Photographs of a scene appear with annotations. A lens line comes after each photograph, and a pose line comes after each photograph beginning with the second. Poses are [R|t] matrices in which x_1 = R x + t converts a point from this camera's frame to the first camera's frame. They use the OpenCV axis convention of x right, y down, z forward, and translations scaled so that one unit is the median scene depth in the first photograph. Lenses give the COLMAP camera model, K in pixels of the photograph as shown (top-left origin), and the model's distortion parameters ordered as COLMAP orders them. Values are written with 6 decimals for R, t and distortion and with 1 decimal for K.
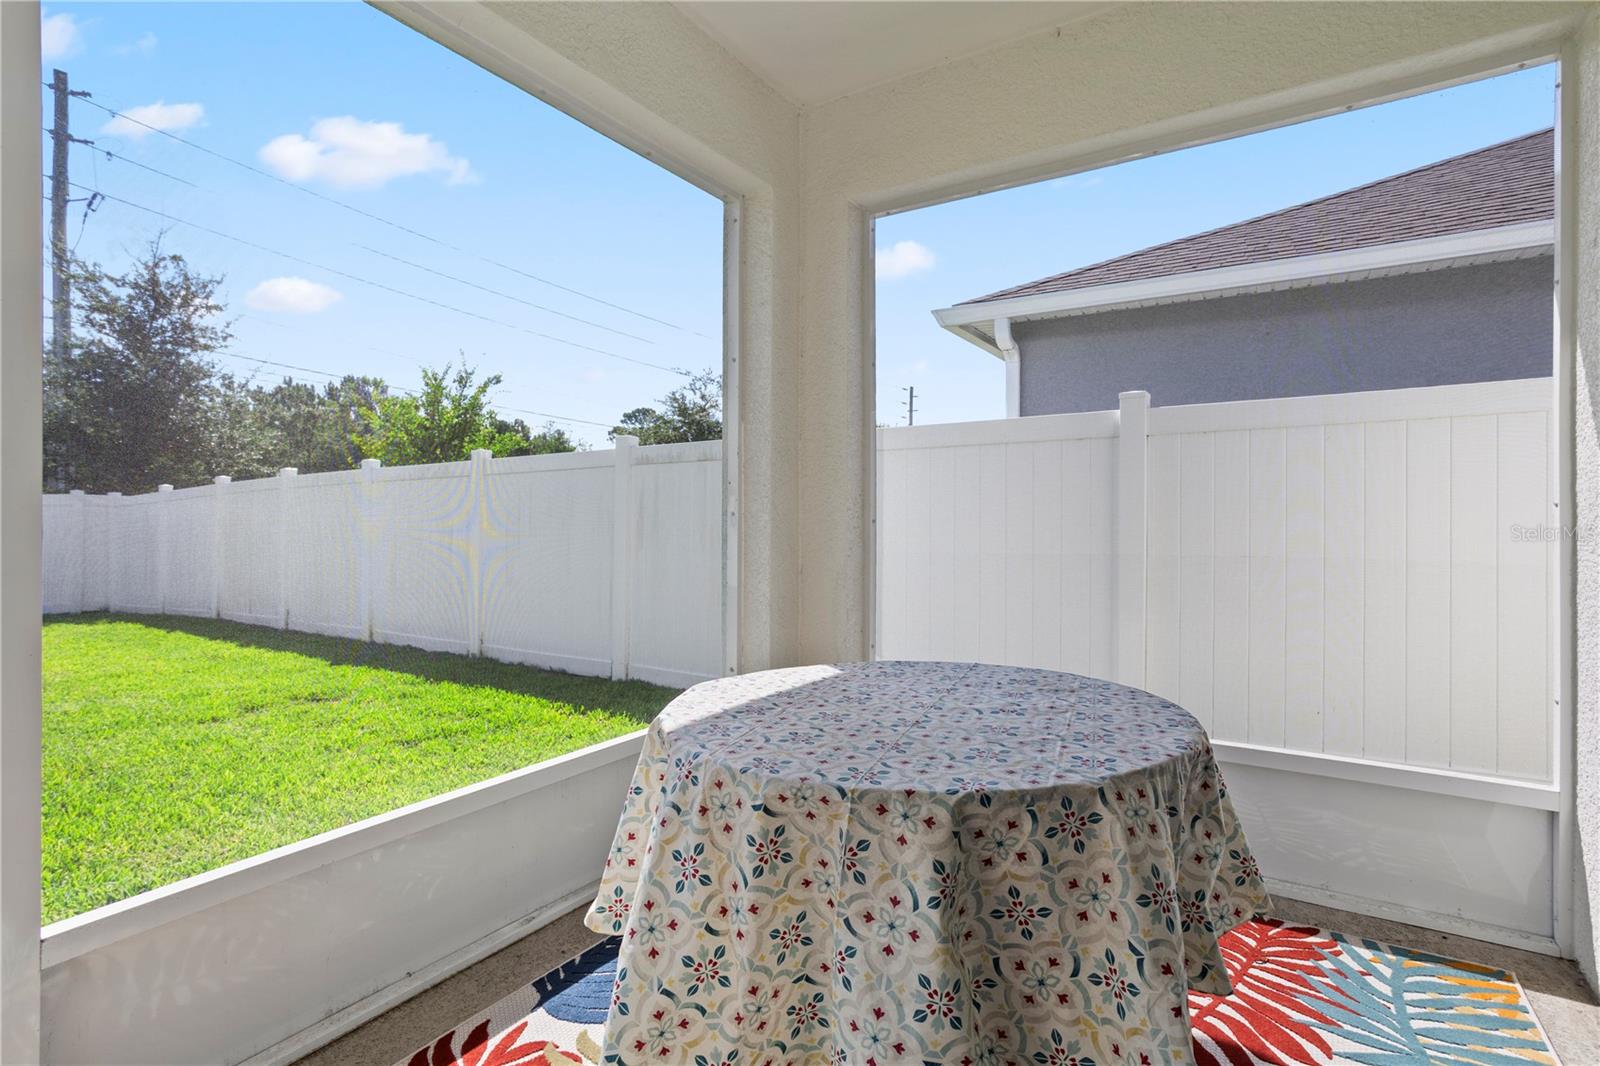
lens RADIAL K [[772.3, 0, 803.3], [0, 772.3, 523.6], [0, 0, 1]] dist [-0.062501, 0.037221]
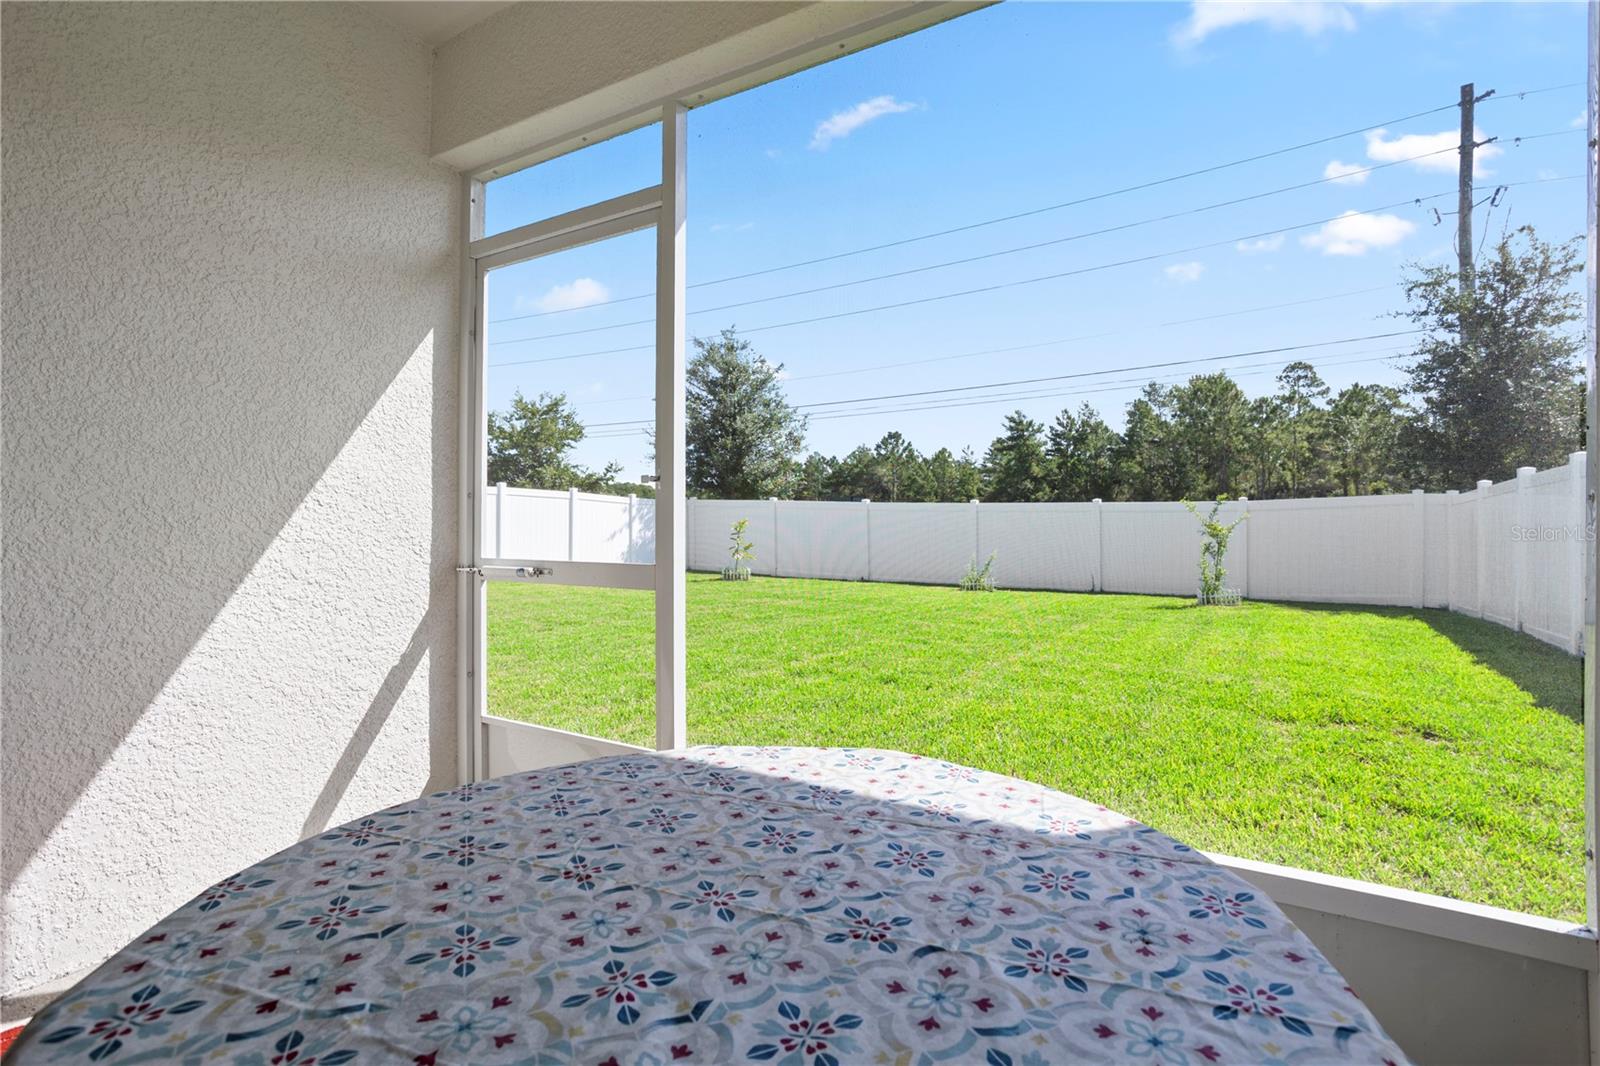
lens RADIAL K [[780.0, 0, 802.2], [0, 780.0, 509.8], [0, 0, 1]] dist [-0.032779, 0.024485]
pose [[0.011285, -0.012370, -0.999860, 0.792102], [-0.006628, 0.999901, -0.012446, 0.000521], [0.999914, 0.006767, 0.011202, 1.283825]]
